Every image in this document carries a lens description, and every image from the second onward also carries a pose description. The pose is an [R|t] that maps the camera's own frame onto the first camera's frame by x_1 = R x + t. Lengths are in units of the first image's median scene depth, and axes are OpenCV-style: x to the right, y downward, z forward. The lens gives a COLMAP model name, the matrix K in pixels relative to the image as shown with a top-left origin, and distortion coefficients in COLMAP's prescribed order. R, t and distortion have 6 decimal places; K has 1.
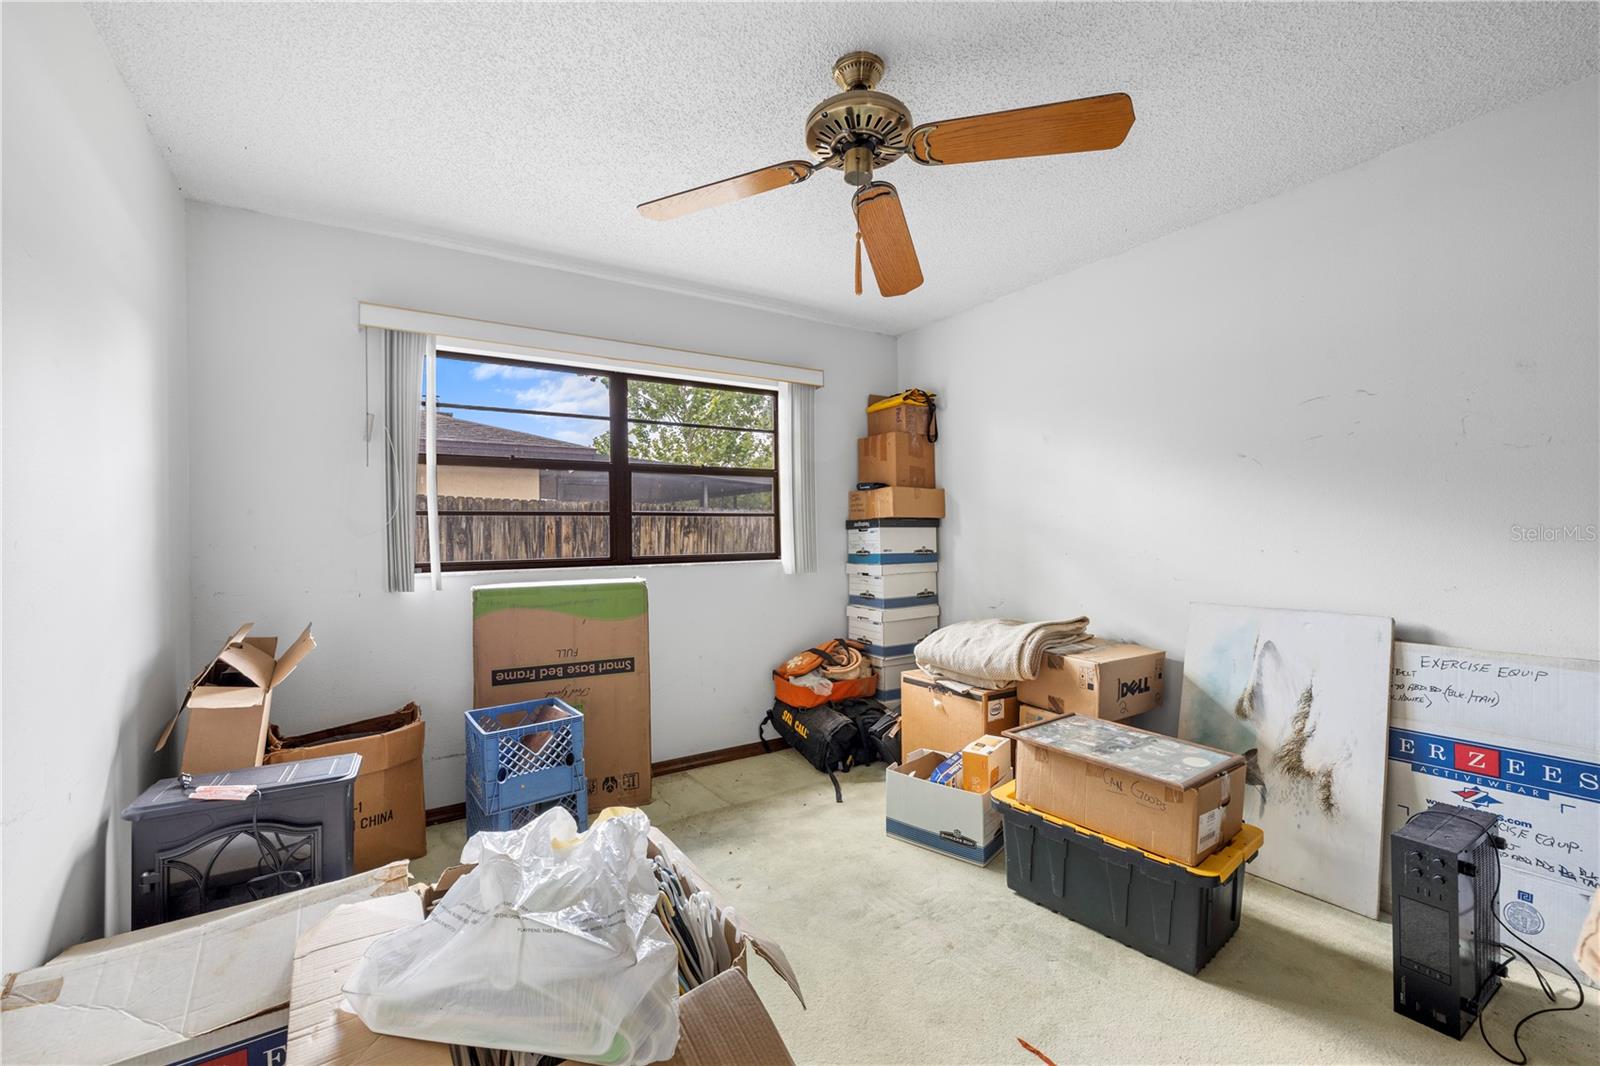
lens RADIAL K [[673.4, 0, 797.6], [0, 673.4, 532.6], [0, 0, 1]] dist [0.001601, -0.000017]
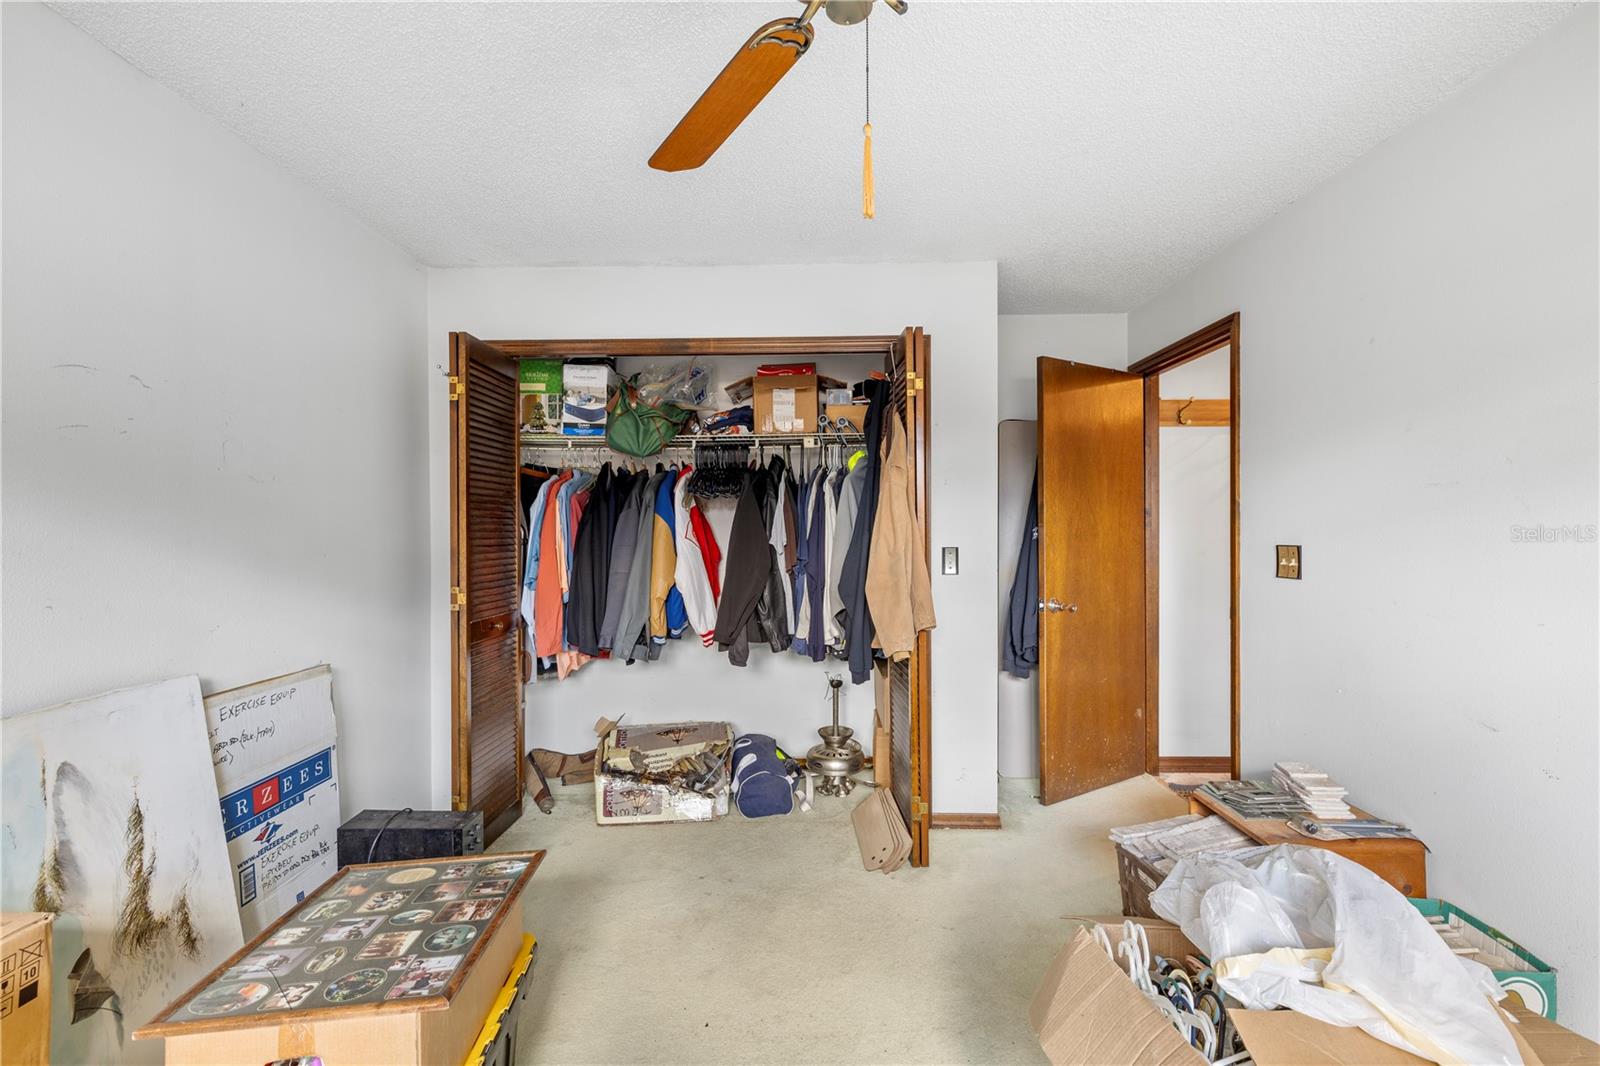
lens RADIAL K [[673.4, 0, 797.6], [0, 673.4, 532.6], [0, 0, 1]] dist [0.001601, -0.000017]
pose [[-0.830464, 0.008748, 0.557004, -0.169717], [0.011464, 0.999933, 0.001389, -0.034930], [-0.556954, 0.007539, -0.830509, 1.234194]]
